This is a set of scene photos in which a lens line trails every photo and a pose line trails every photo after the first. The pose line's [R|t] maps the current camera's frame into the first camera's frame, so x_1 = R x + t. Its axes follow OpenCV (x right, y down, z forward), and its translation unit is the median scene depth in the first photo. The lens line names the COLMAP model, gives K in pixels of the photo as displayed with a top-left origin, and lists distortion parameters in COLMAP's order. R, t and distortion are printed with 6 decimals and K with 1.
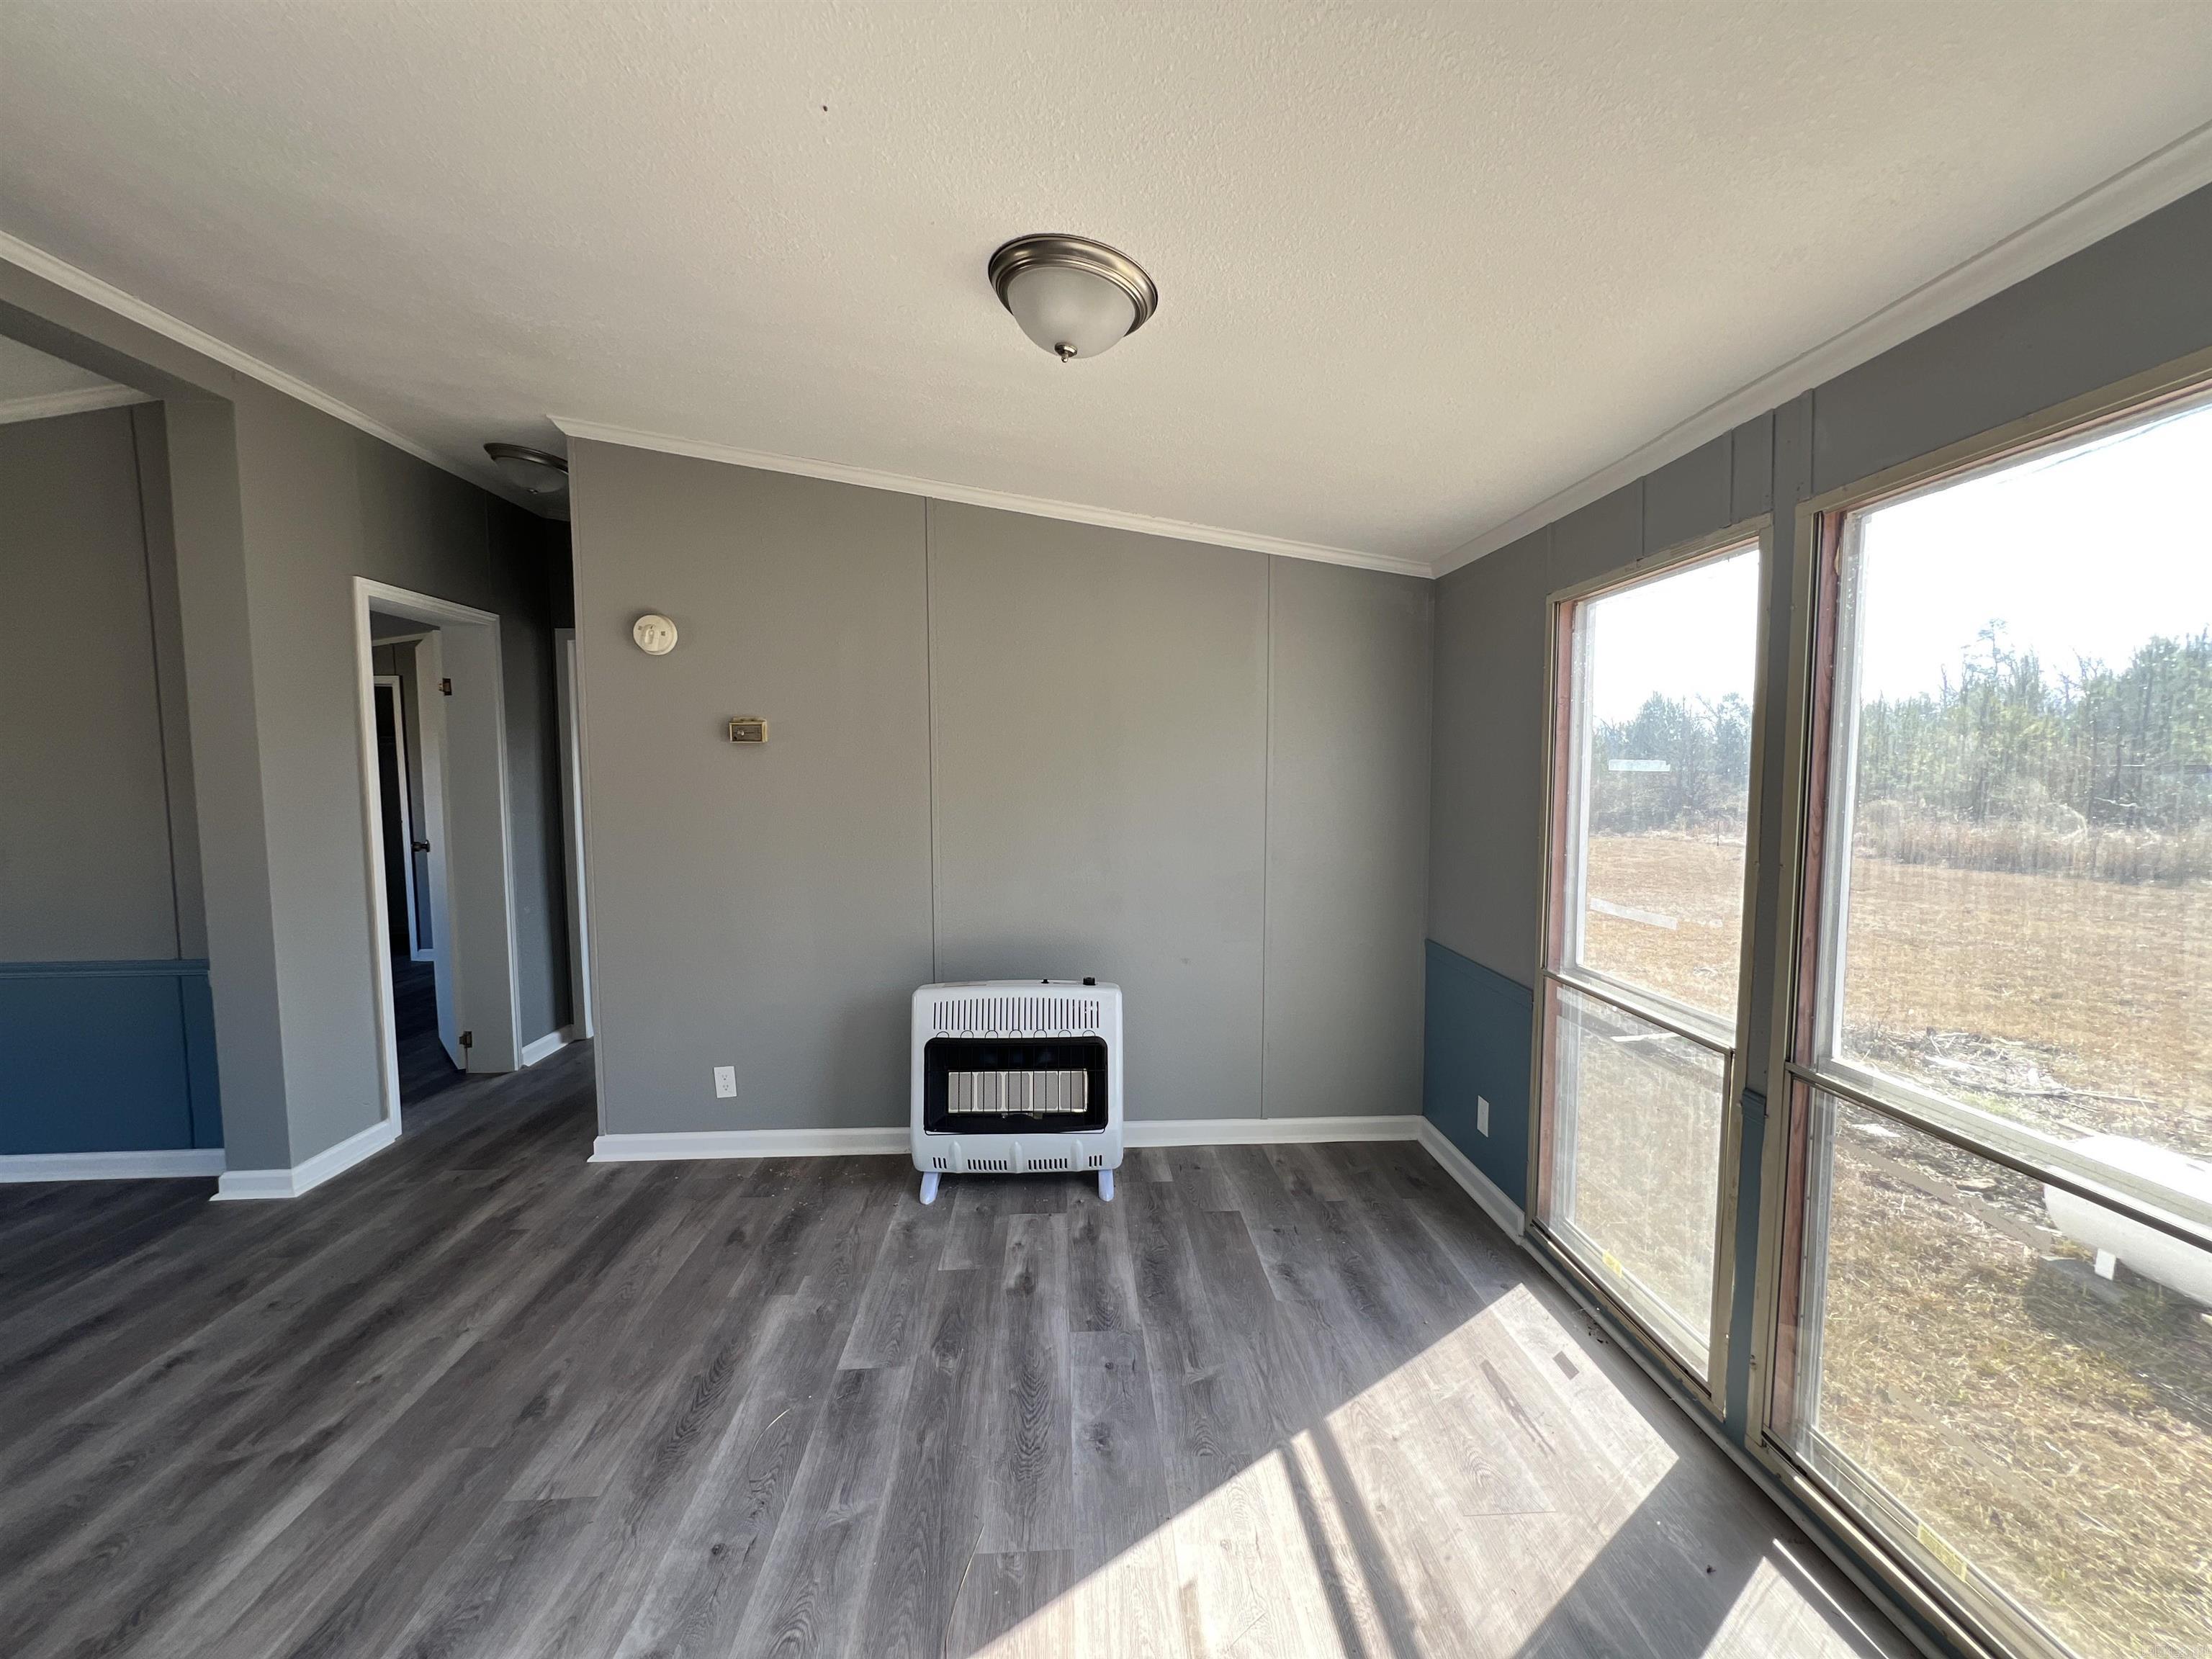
lens RADIAL K [[887.4, 0, 1110.2], [0, 887.4, 831.1], [0, 0, 1]] dist [0.001253, 0.000367]
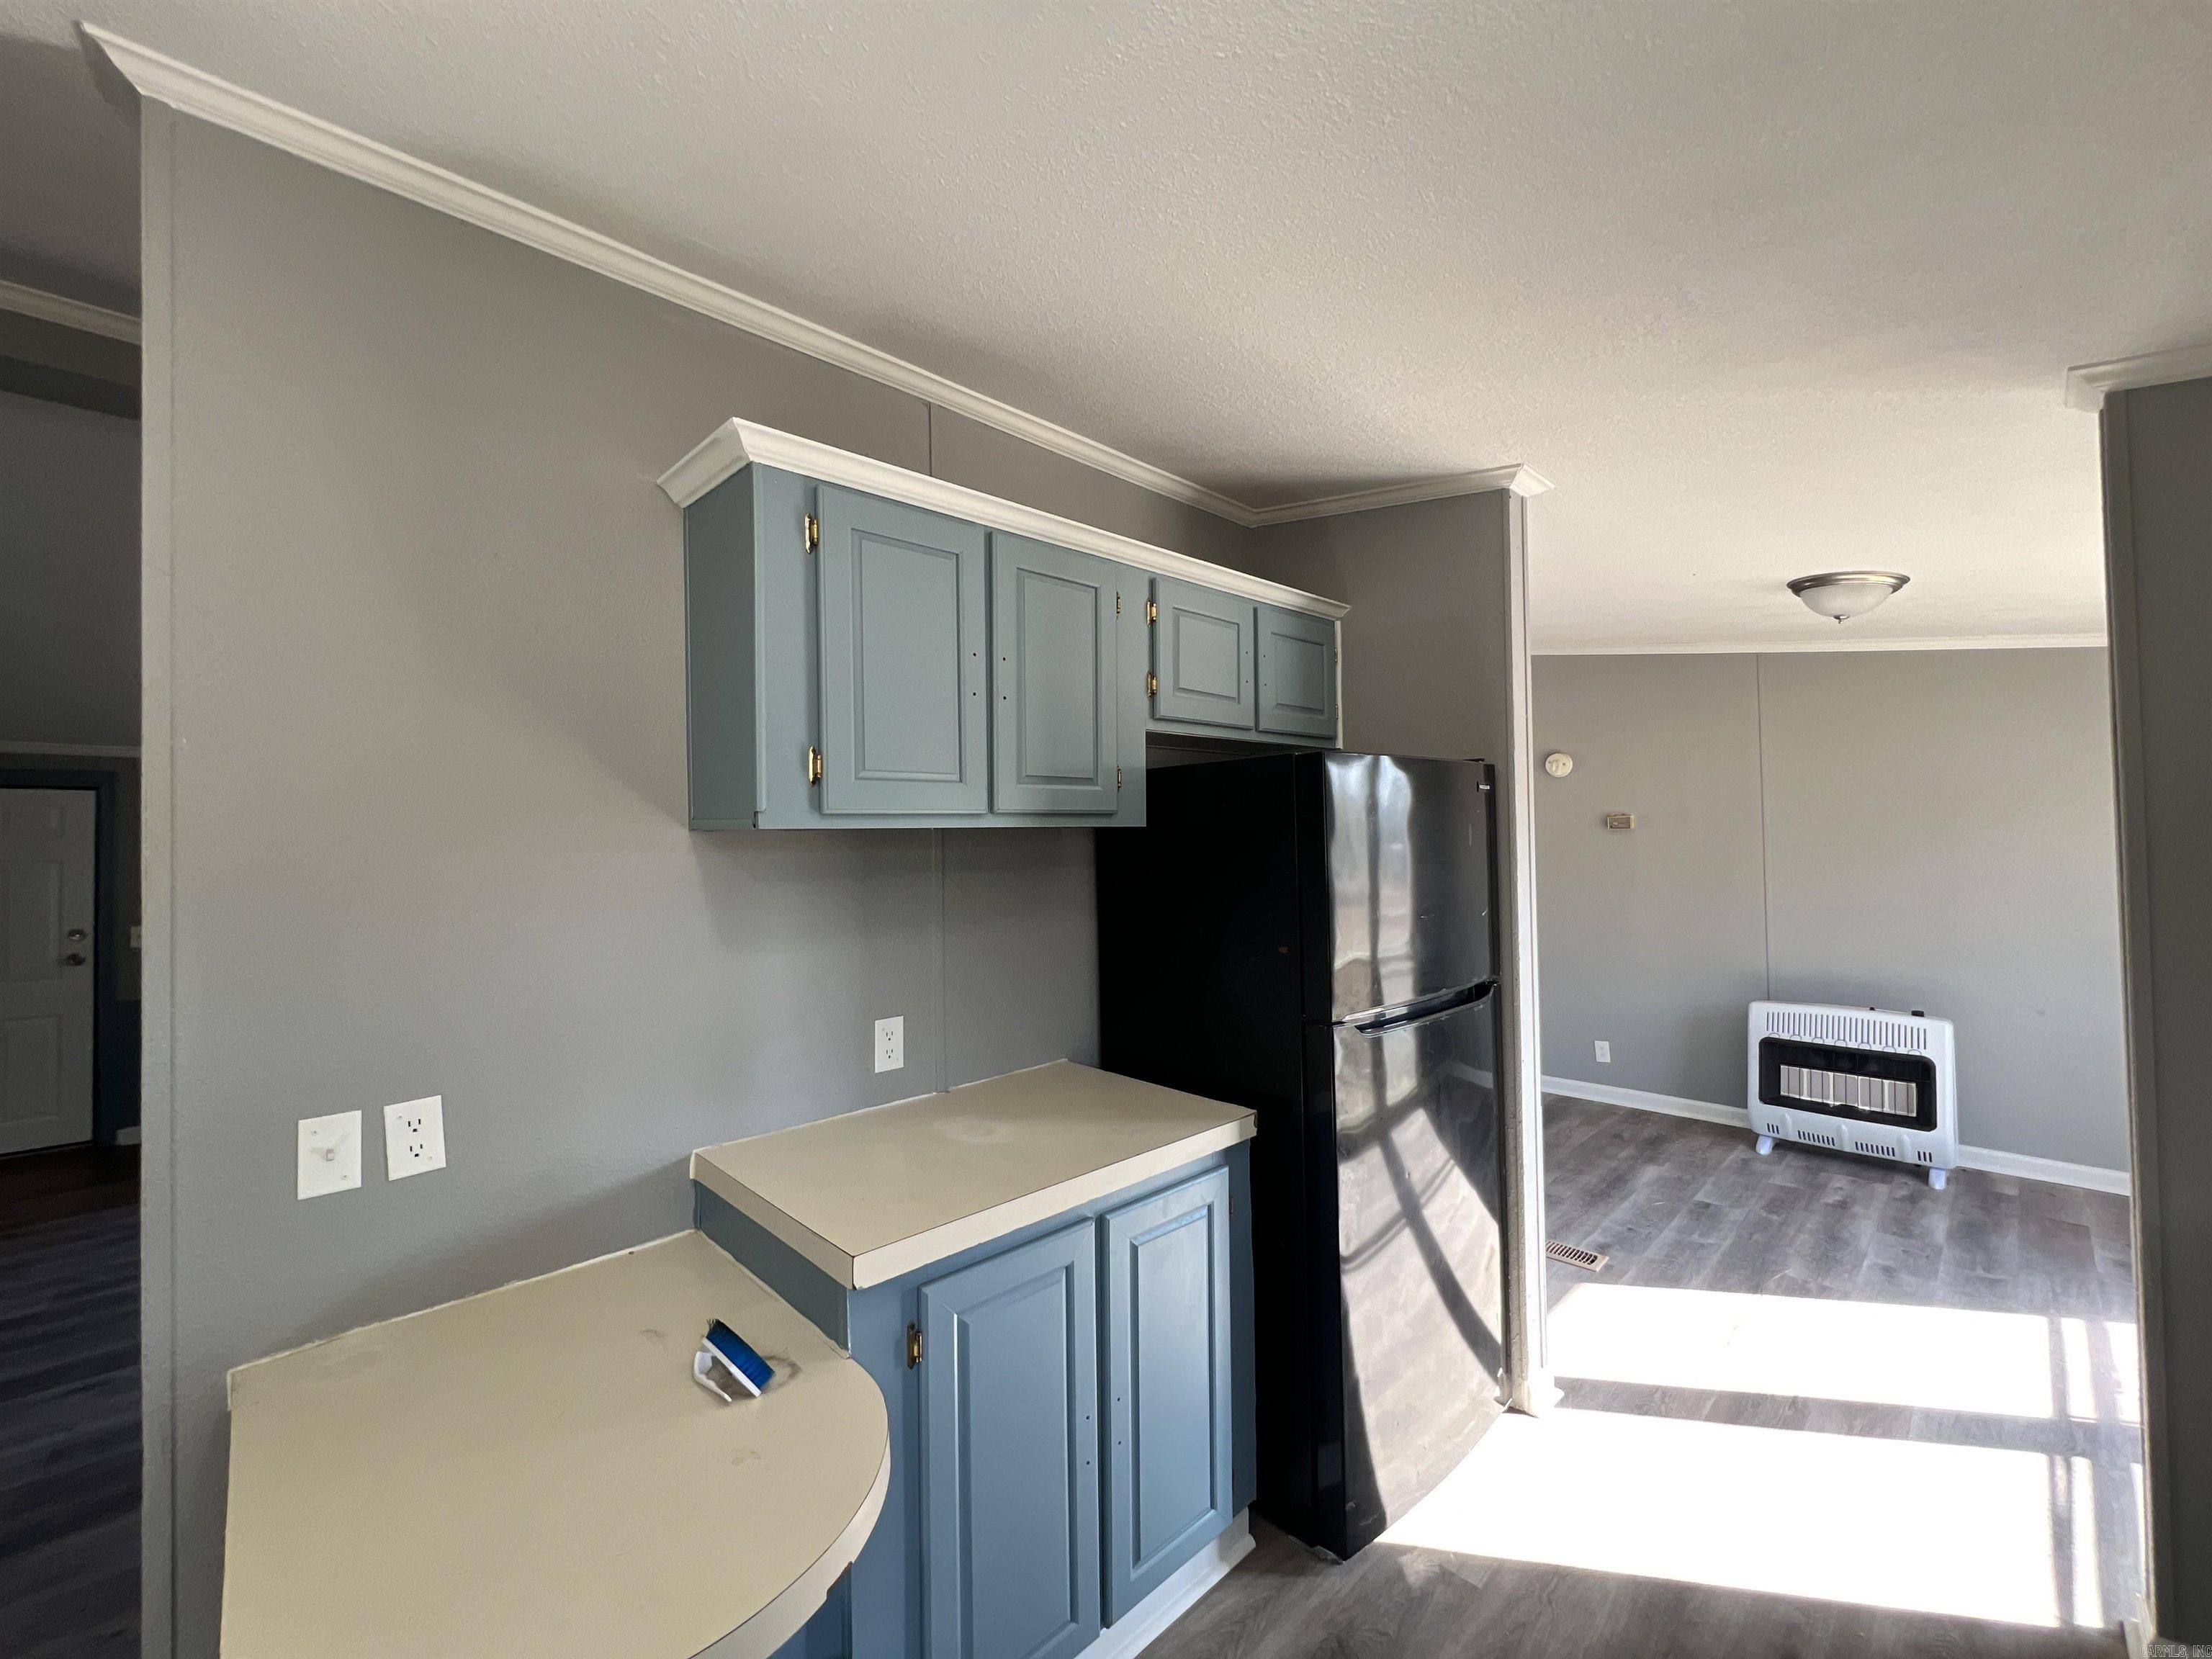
lens RADIAL K [[887.4, 0, 1110.2], [0, 887.4, 831.1], [0, 0, 1]] dist [0.001253, 0.000367]
pose [[0.655494, -0.021121, -0.754905, 0.202116], [-0.034710, 0.997710, -0.058053, 0.027089], [0.754403, 0.064256, 0.653259, -0.778699]]
